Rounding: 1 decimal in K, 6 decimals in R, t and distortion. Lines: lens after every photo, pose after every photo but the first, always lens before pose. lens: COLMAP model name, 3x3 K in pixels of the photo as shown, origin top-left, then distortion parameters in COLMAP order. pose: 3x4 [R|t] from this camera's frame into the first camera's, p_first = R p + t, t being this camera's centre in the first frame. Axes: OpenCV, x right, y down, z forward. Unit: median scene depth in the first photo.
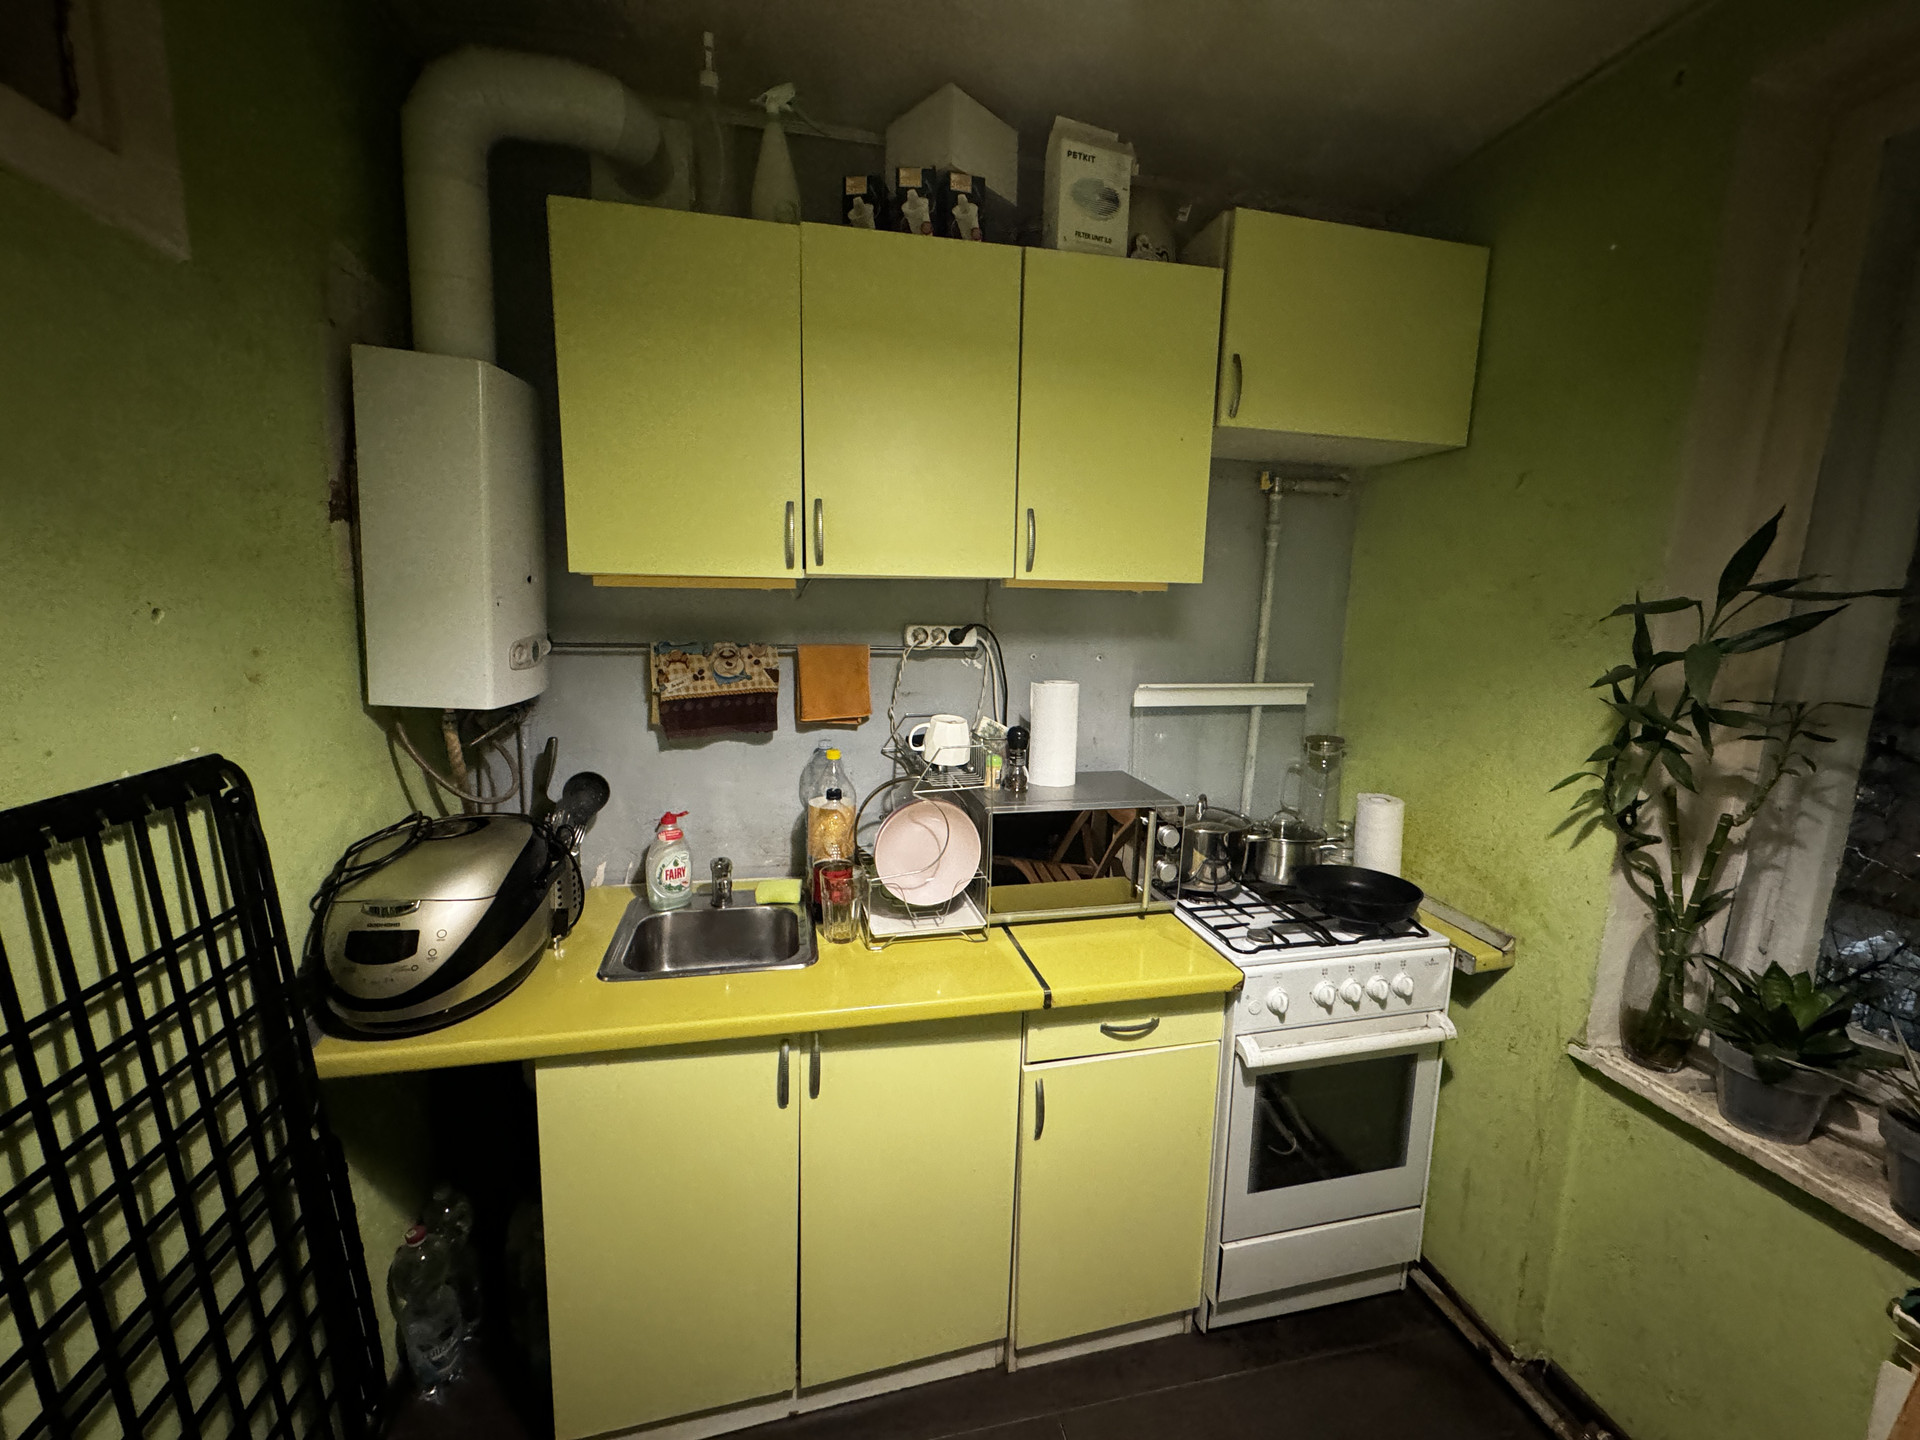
lens RADIAL K [[766.9, 0, 962.8], [0, 766.9, 714.0], [0, 0, 1]] dist [-0.001830, 0.000639]
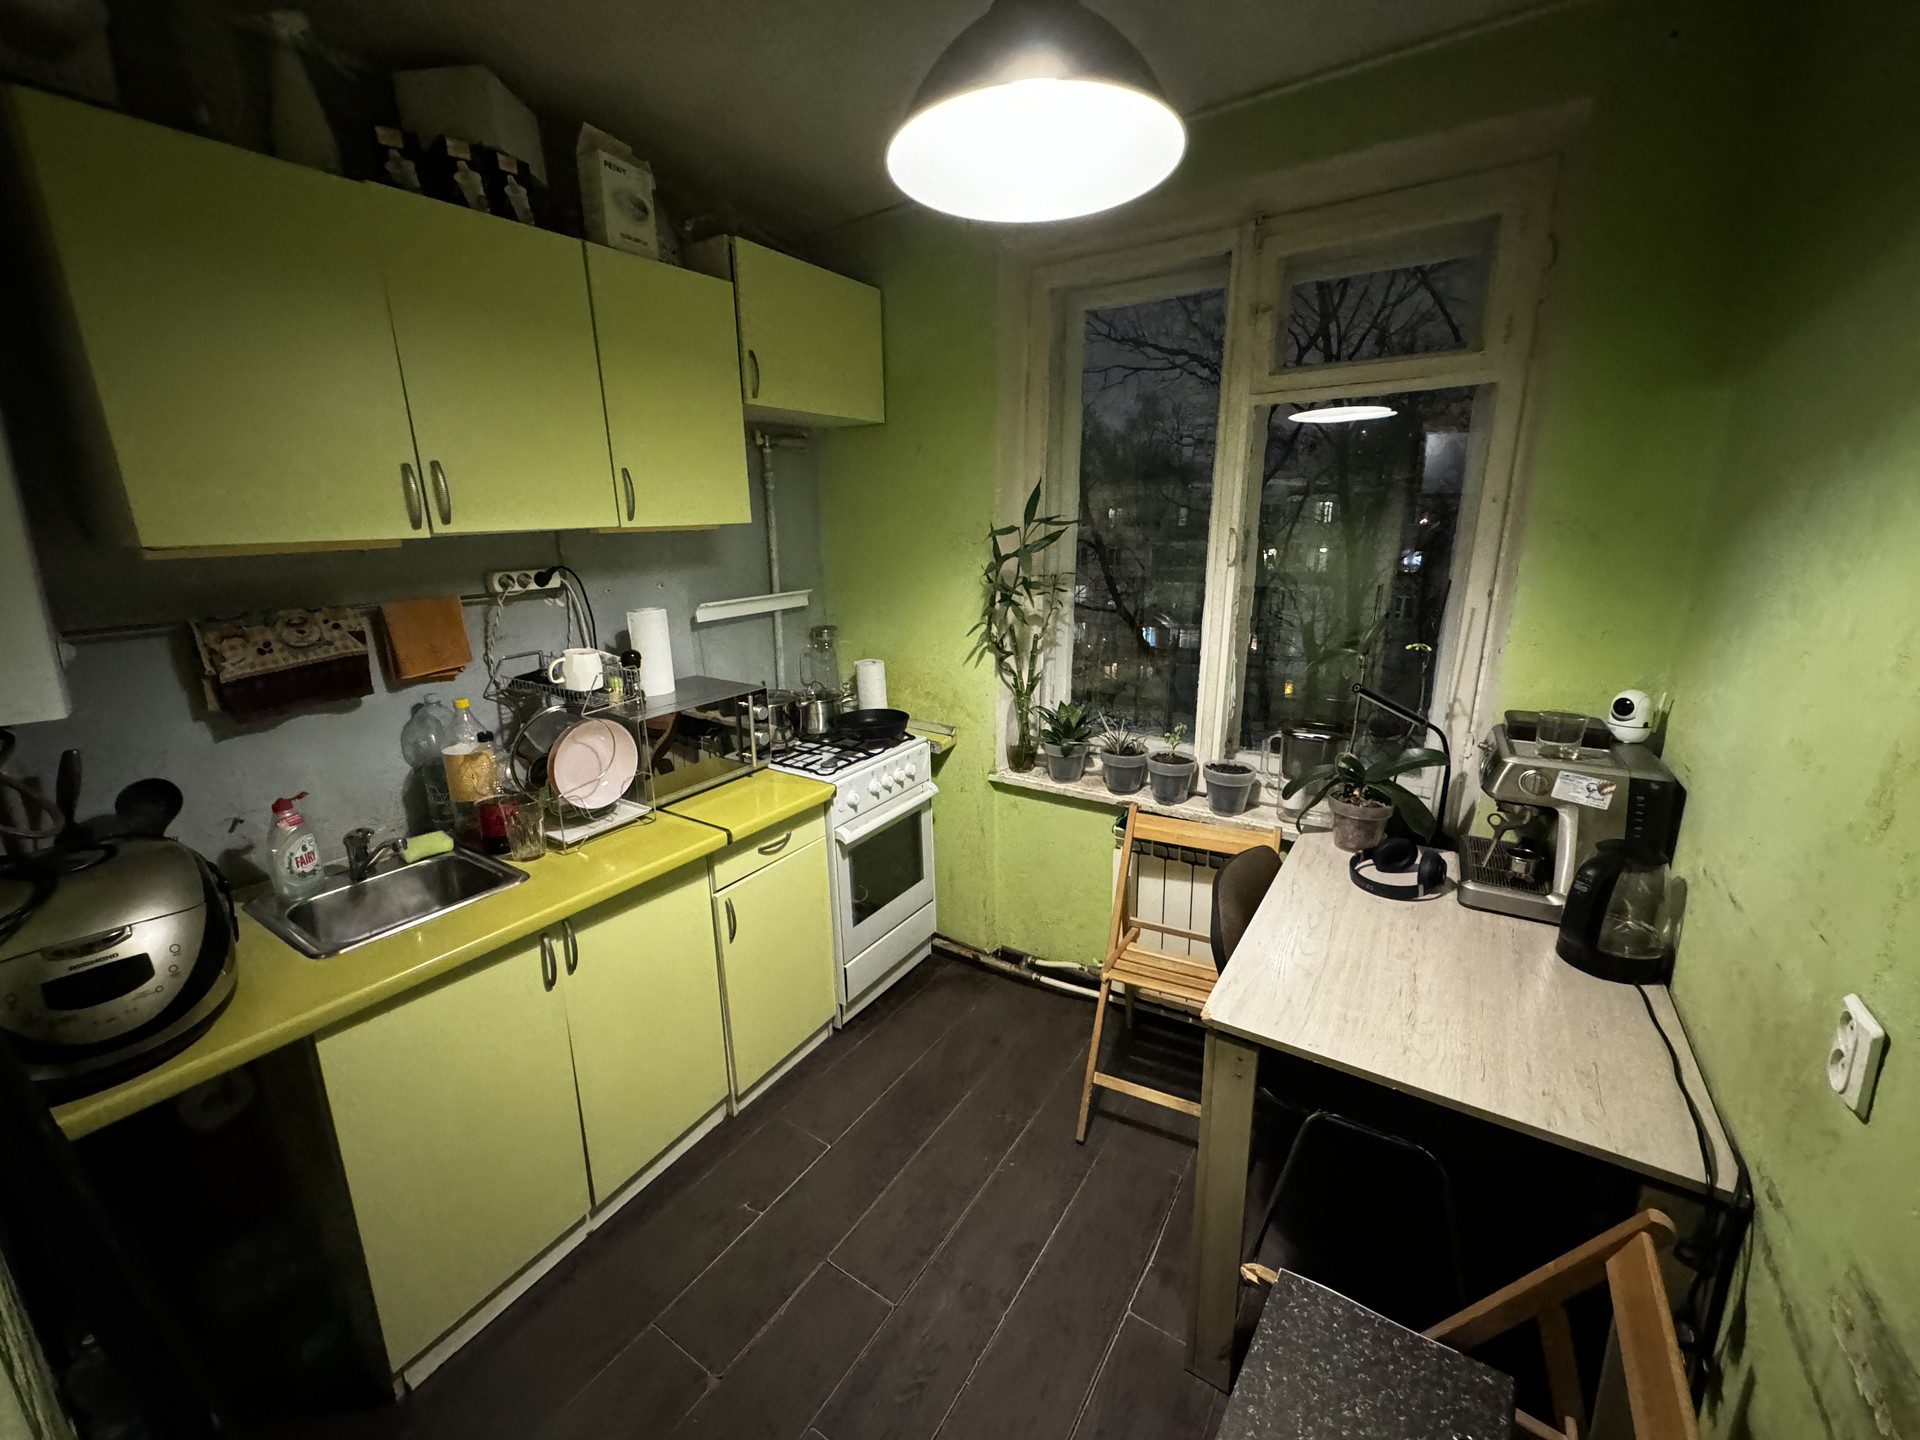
lens RADIAL K [[766.9, 0, 964.7], [0, 766.9, 713.5], [0, 0, 1]] dist [-0.001830, 0.000639]
pose [[0.710774, -0.210165, 0.671291, -0.420738], [0.132775, 0.977253, 0.165370, -0.017050], [-0.690776, -0.028410, 0.722511, -0.257589]]
